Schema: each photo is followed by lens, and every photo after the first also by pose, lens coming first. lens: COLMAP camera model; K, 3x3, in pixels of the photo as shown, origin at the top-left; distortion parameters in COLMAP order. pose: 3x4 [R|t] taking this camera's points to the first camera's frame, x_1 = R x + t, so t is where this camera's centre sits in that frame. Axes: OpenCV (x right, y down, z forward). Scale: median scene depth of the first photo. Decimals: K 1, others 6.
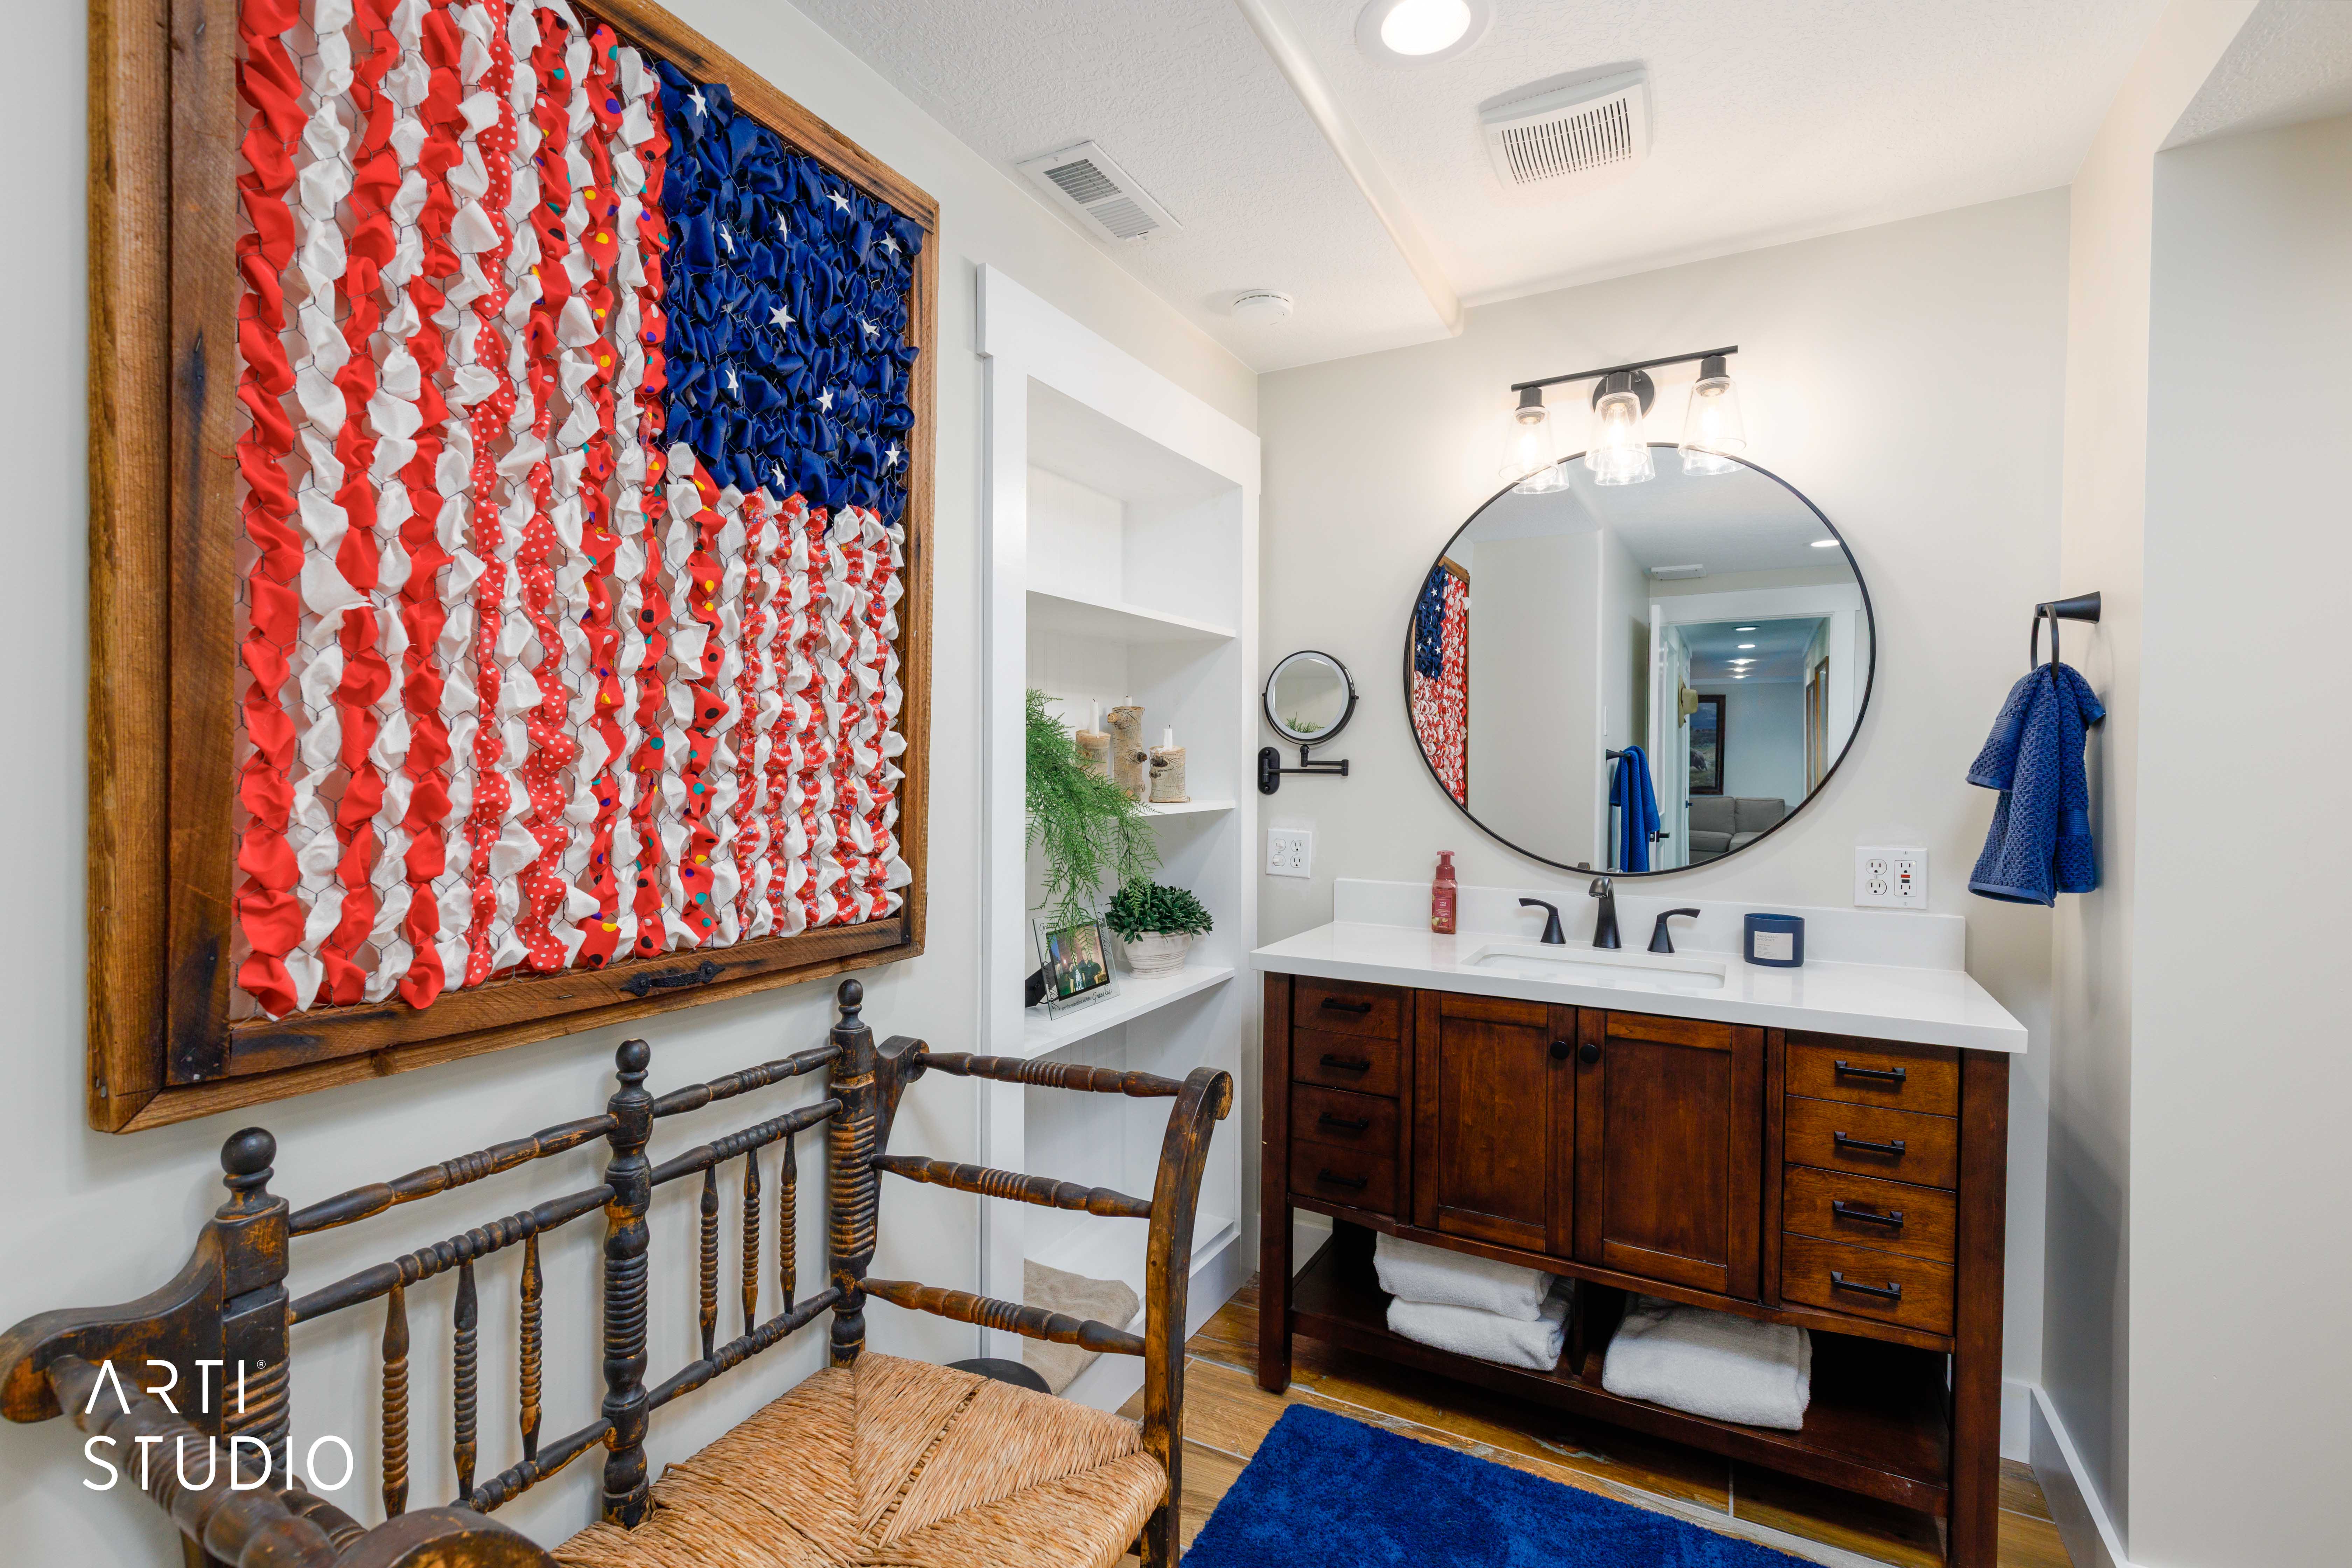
lens RADIAL K [[1056.3, 0, 1165.3], [0, 1056.3, 782.6], [0, 0, 1]] dist [0.007869, -0.001798]
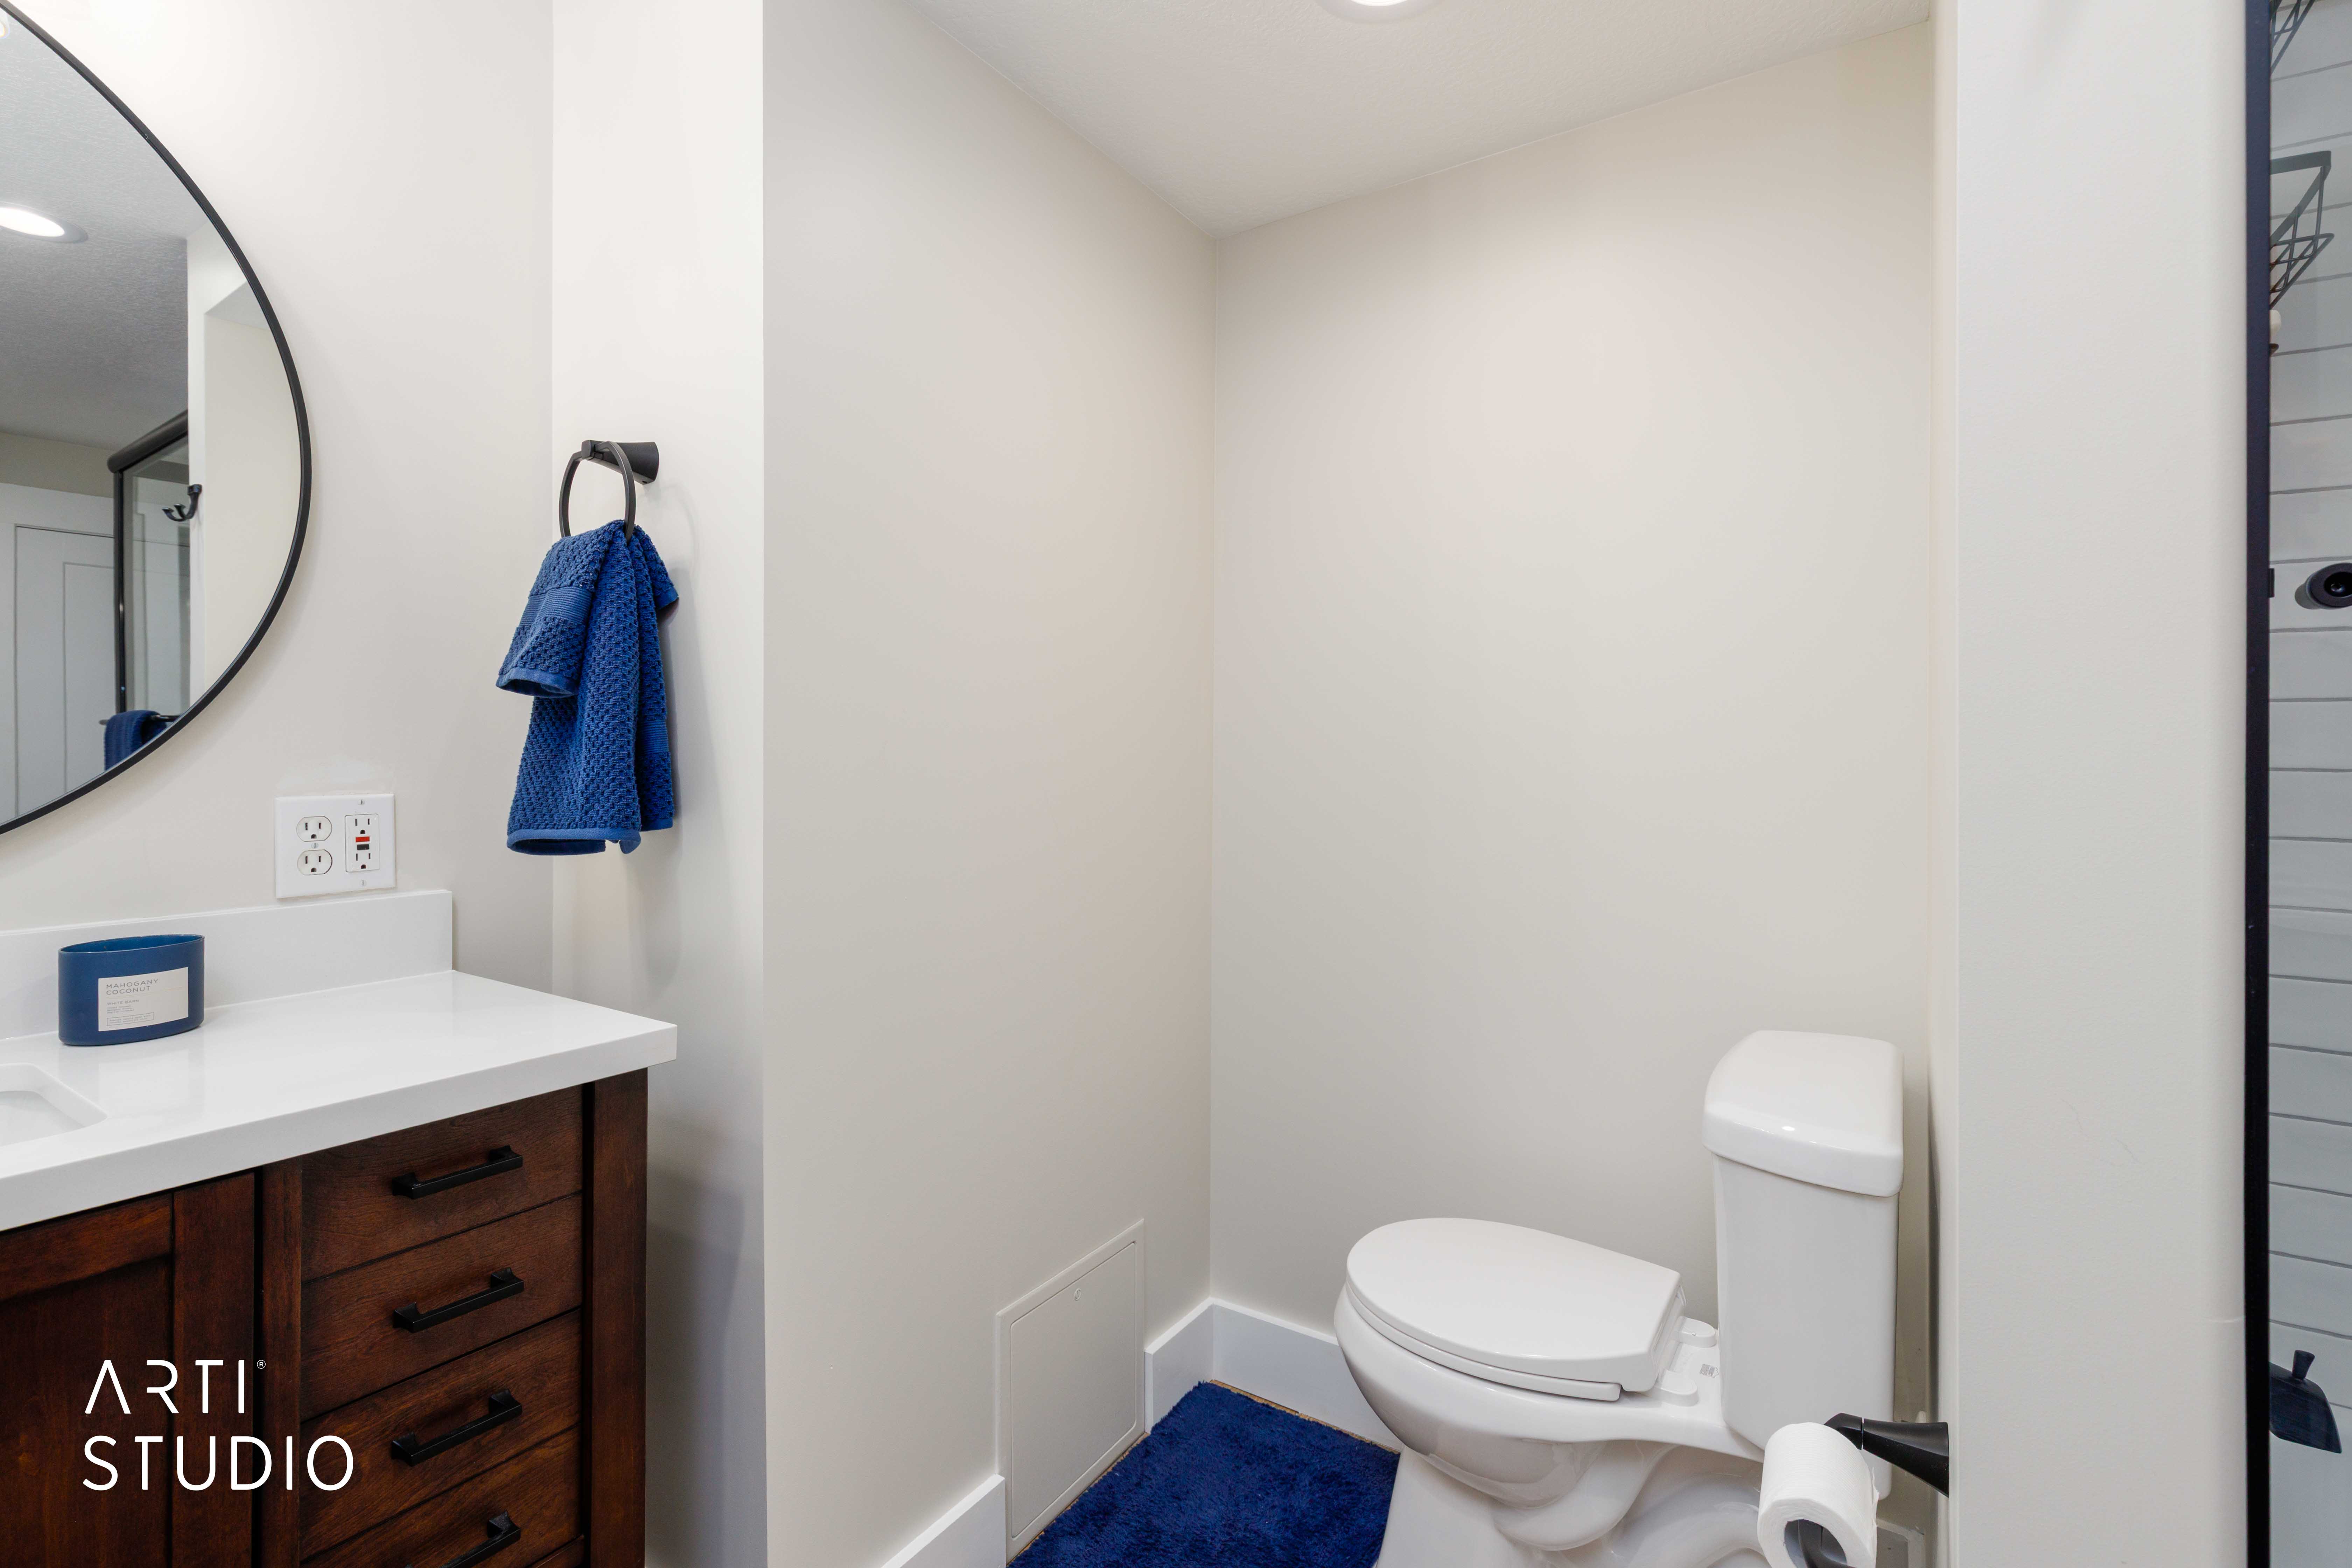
lens RADIAL K [[1056.3, 0, 1170.5], [0, 1056.3, 768.3], [0, 0, 1]] dist [0.007869, -0.001798]
pose [[0.085916, -0.015266, 0.996185, 0.118240], [0.015194, 0.999786, 0.014011, 0.046576], [-0.996187, 0.013932, 0.086129, 0.487763]]
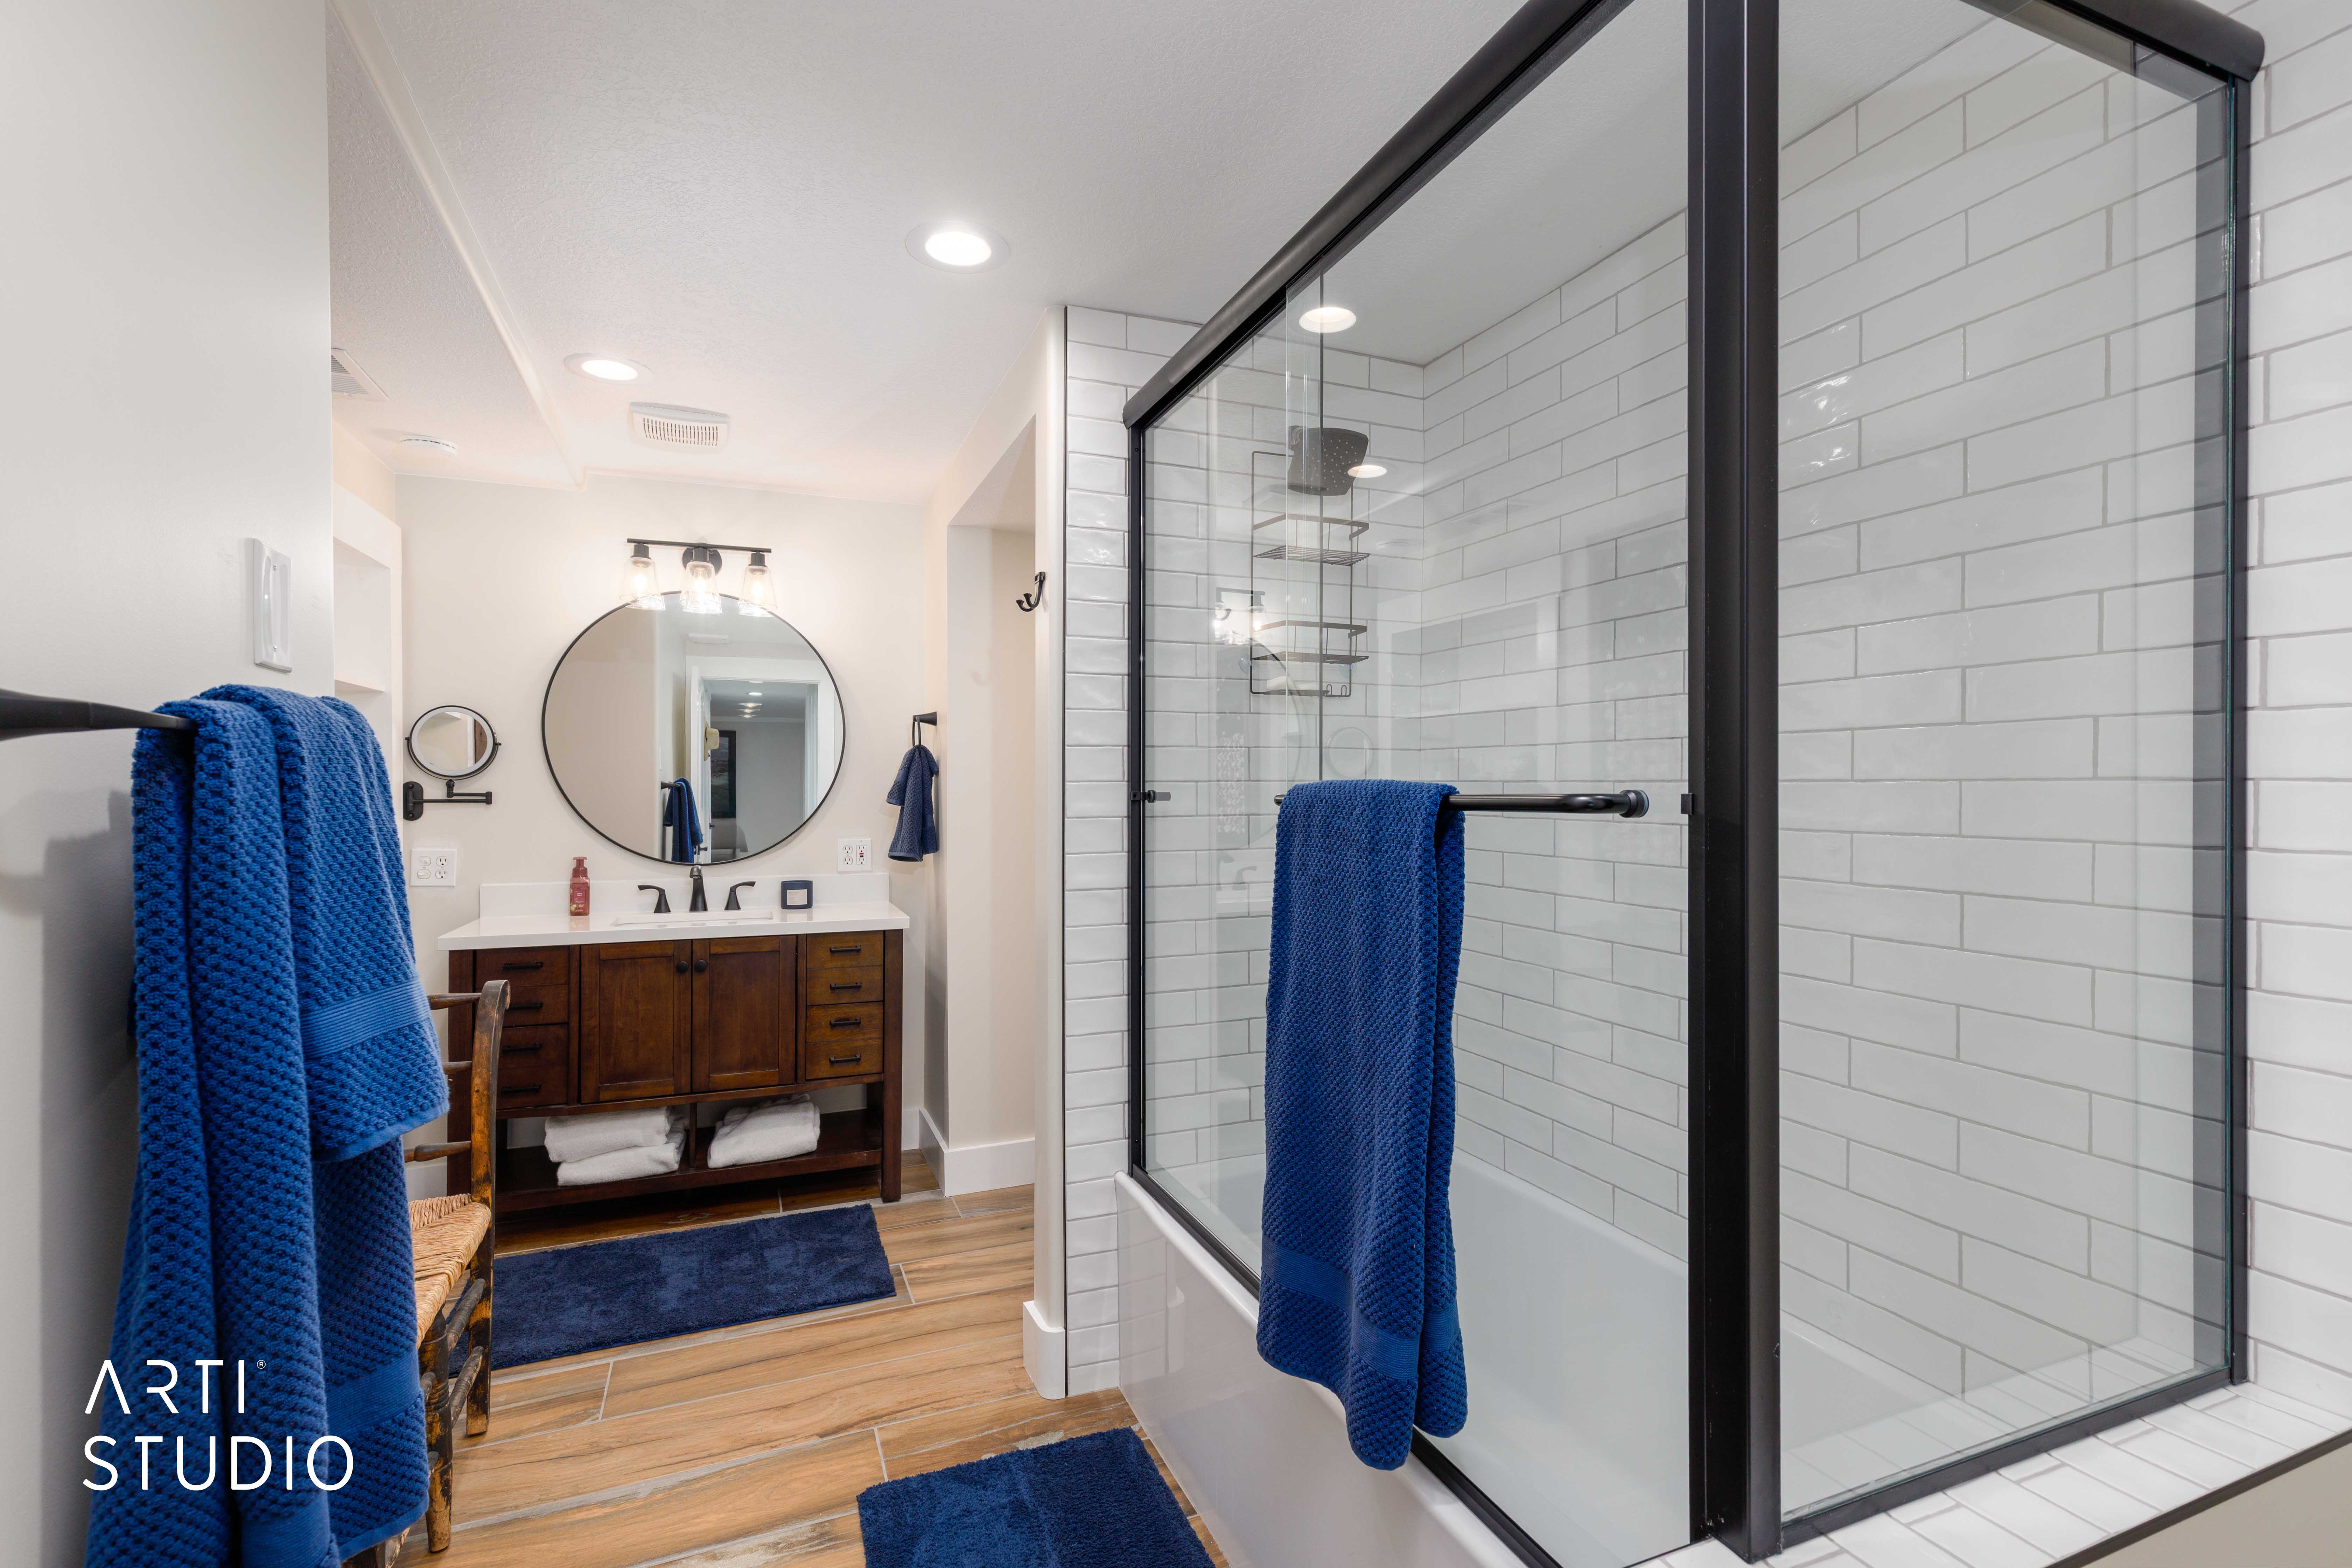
lens RADIAL K [[1056.3, 0, 1189.9], [0, 1056.3, 795.4], [0, 0, 1]] dist [0.007869, -0.001798]
pose [[0.621505, -0.008589, 0.783363, -0.407394], [0.018650, 0.999819, -0.003835, 0.004575], [-0.783188, 0.016993, 0.621552, -0.624524]]
